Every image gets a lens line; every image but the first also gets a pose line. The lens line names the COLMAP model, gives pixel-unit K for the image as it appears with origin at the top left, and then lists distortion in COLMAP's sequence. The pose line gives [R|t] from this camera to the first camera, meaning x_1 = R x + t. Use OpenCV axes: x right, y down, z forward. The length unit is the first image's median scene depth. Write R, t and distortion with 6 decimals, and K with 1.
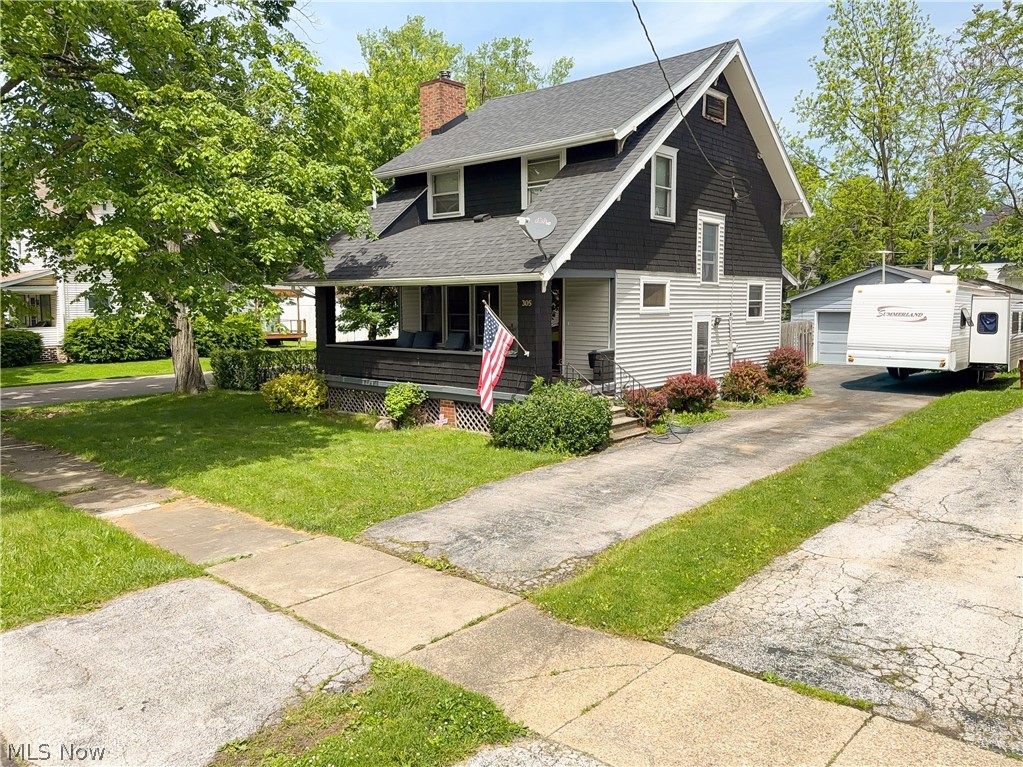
lens RADIAL K [[755.7, 0, 511.5], [0, 755.7, 383.5], [0, 0, 1]] dist [0.084826, -0.118616]
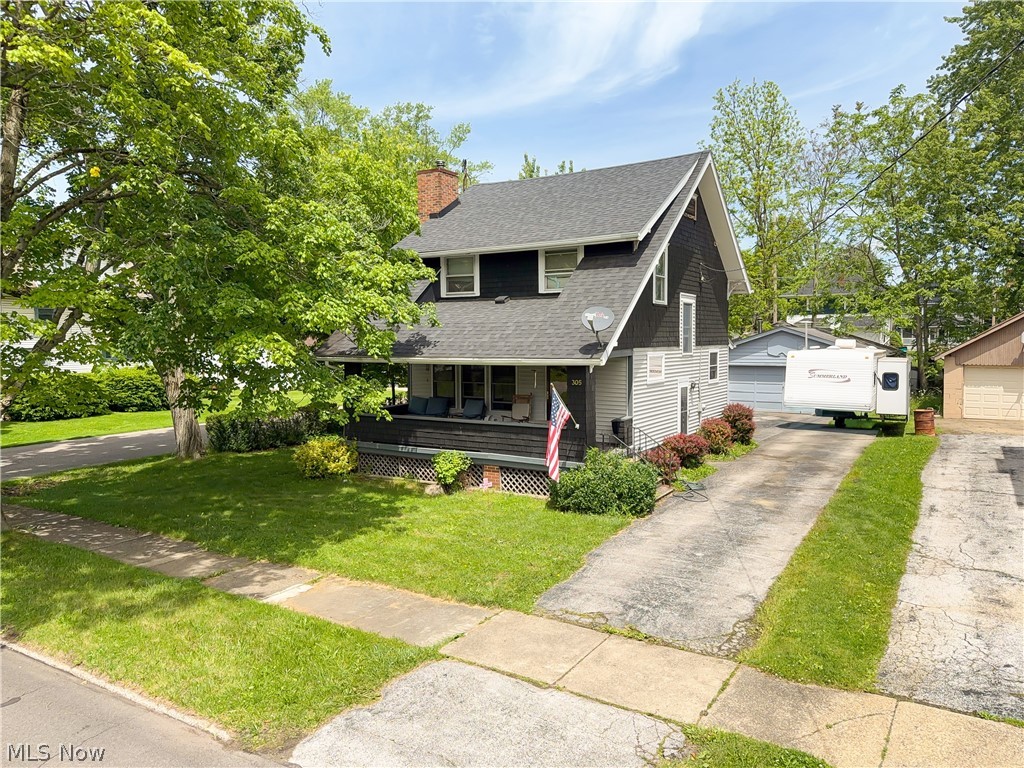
lens RADIAL K [[714.1, 0, 498.3], [0, 714.1, 387.5], [0, 0, 1]] dist [0.068449, -0.072947]
pose [[0.986689, -0.015035, 0.161922, -0.226943], [0.020922, 0.999178, -0.034709, -0.052829], [-0.161267, 0.037635, 0.986193, -0.043317]]
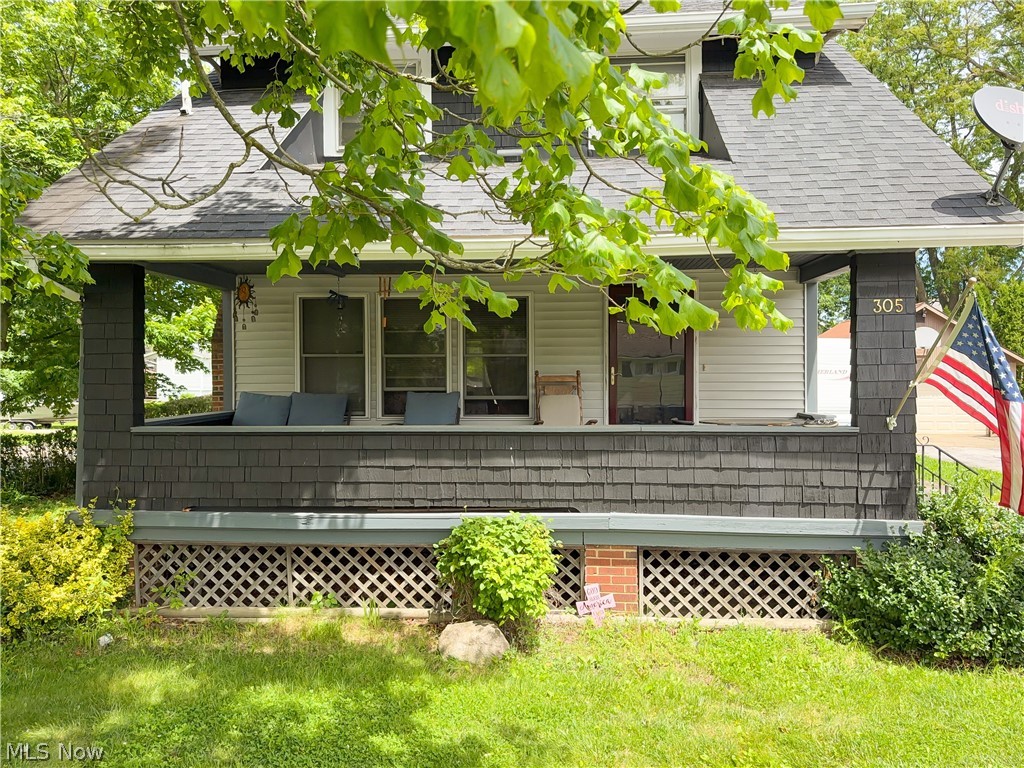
lens RADIAL K [[739.0, 0, 512.0], [0, 739.0, 384.0], [0, 0, 1]] dist [0.083411, -0.134397]
pose [[0.797899, 0.000636, 0.602790, -0.339906], [0.063993, 0.994259, -0.085756, -0.031928], [-0.599384, 0.106999, 0.793278, 0.658877]]
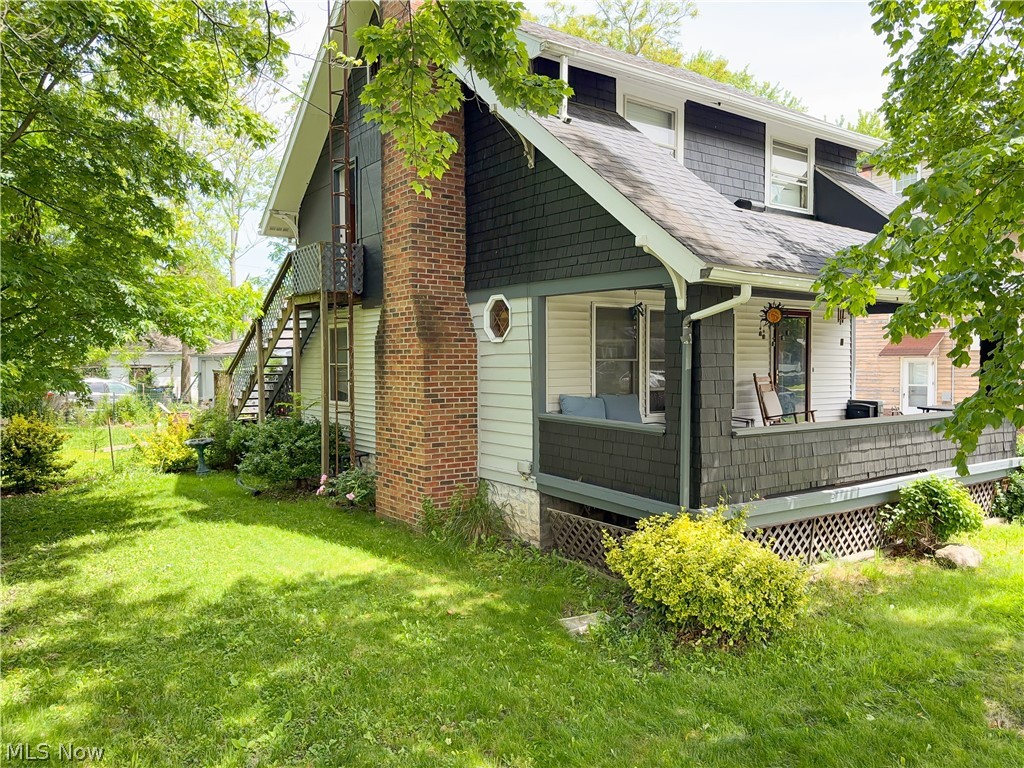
lens RADIAL K [[715.3, 0, 512.0], [0, 715.3, 376.8], [0, 0, 1]] dist [0.034116, -0.046009]
pose [[0.254123, 0.004138, 0.967163, -0.709280], [0.119472, 0.992198, -0.035636, -0.088622], [-0.959764, 0.124605, 0.251646, 1.096494]]
